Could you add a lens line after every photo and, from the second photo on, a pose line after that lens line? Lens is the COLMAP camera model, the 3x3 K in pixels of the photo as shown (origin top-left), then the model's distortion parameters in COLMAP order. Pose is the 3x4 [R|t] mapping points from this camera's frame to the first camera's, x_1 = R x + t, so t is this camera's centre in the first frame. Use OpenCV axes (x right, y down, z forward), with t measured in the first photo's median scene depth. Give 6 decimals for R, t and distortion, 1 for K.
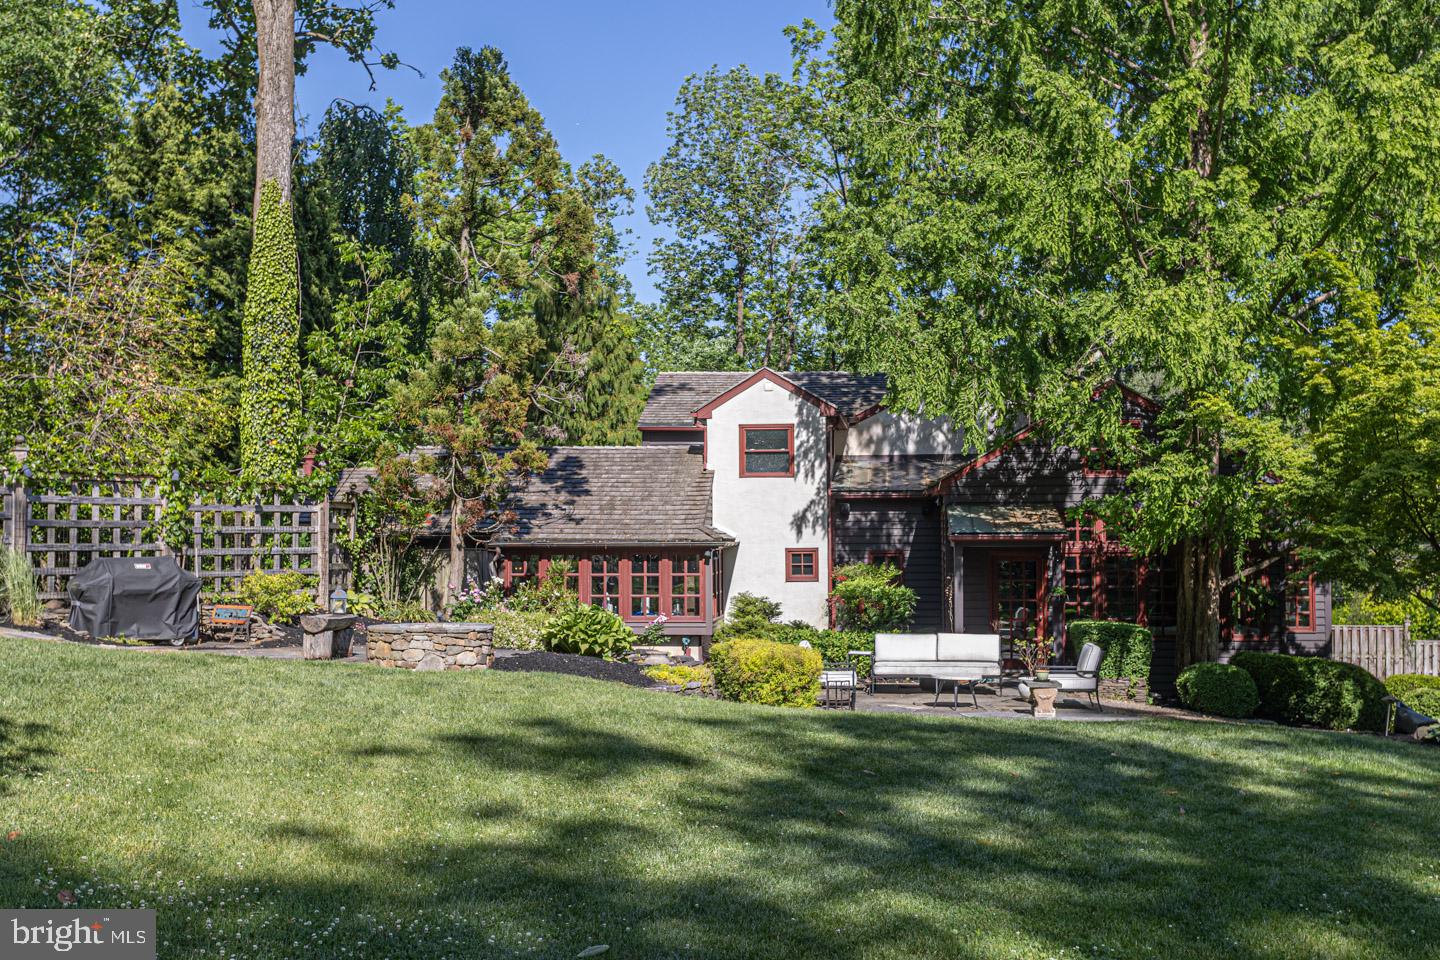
lens RADIAL K [[1674.4, 0, 720.5], [0, 1674.4, 484.2], [0, 0, 1]] dist [-0.006963, 0.000000]
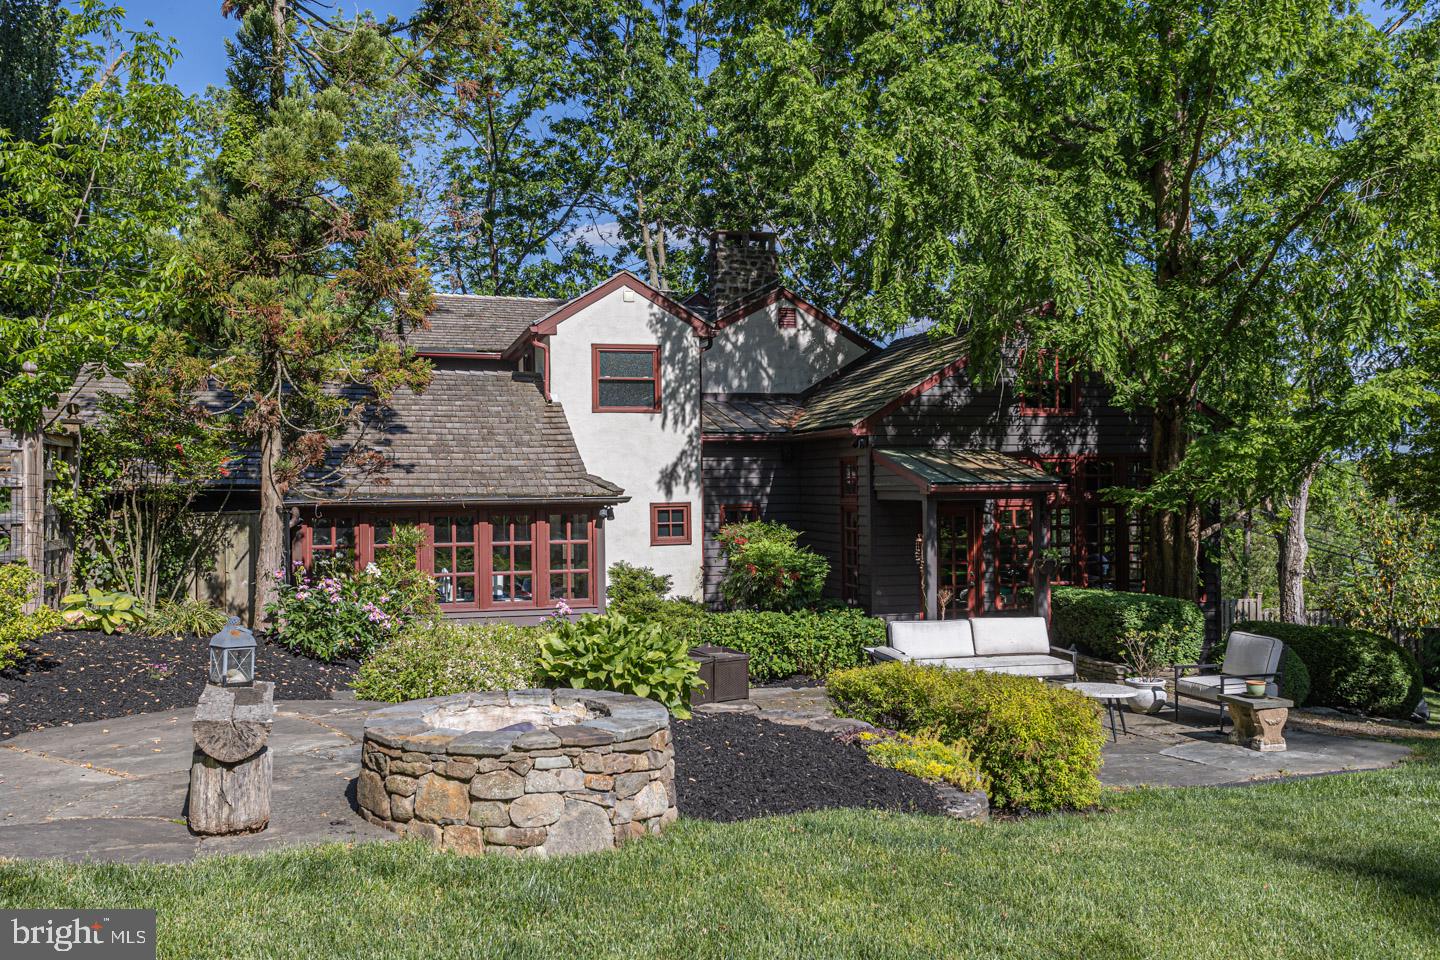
lens RADIAL K [[1287.6, 0, 718.7], [0, 1287.6, 473.7], [0, 0, 1]] dist [0.003397, 0.002180]
pose [[0.932659, -0.002306, 0.360751, -0.158998], [-0.005899, 0.999748, 0.021641, 0.011929], [-0.360710, -0.022312, 0.932411, 0.452082]]
